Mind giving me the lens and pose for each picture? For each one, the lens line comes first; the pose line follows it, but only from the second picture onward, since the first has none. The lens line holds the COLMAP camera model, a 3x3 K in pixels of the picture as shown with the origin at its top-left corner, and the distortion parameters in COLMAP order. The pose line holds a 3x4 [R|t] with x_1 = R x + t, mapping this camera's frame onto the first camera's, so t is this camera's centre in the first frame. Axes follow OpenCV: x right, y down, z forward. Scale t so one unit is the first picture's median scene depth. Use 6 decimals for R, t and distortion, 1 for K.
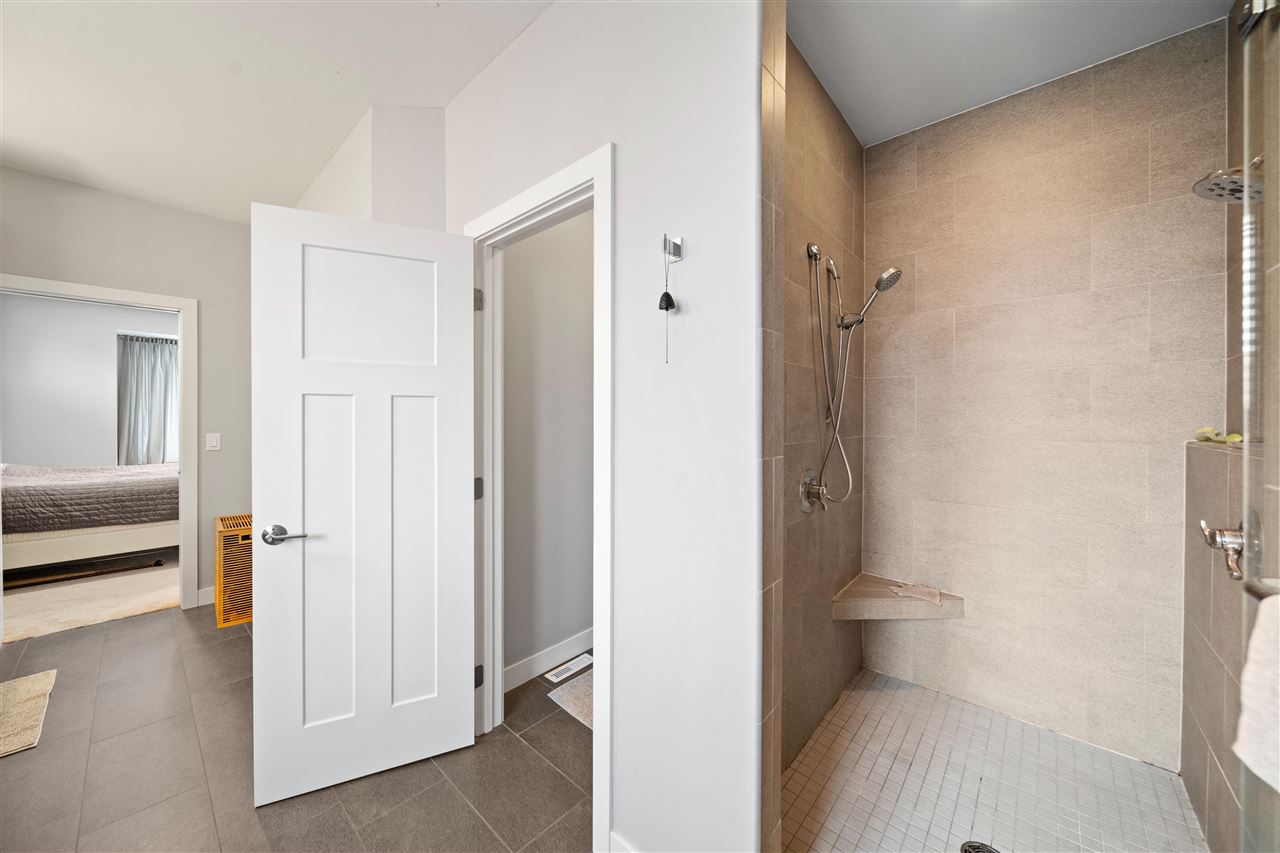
lens RADIAL K [[459.6, 0, 637.1], [0, 459.6, 418.6], [0, 0, 1]] dist [-0.001381, -0.000035]
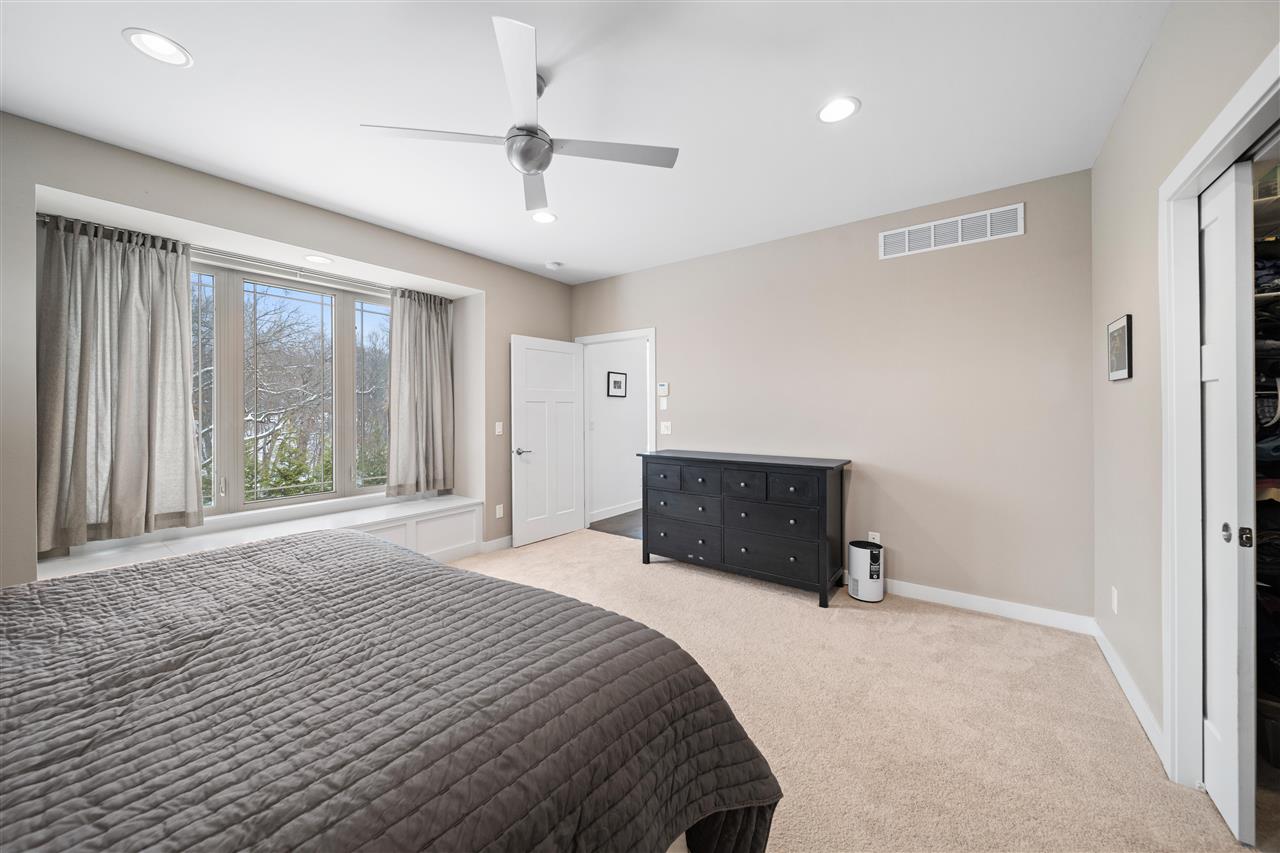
lens RADIAL K [[459.6, 0, 629.5], [0, 459.6, 409.8], [0, 0, 1]] dist [-0.001381, -0.000035]
pose [[0.996117, -0.008507, 0.087625, -0.623621], [0.009134, 0.999935, -0.006764, 0.001205], [-0.087561, 0.007538, 0.996131, 0.533055]]
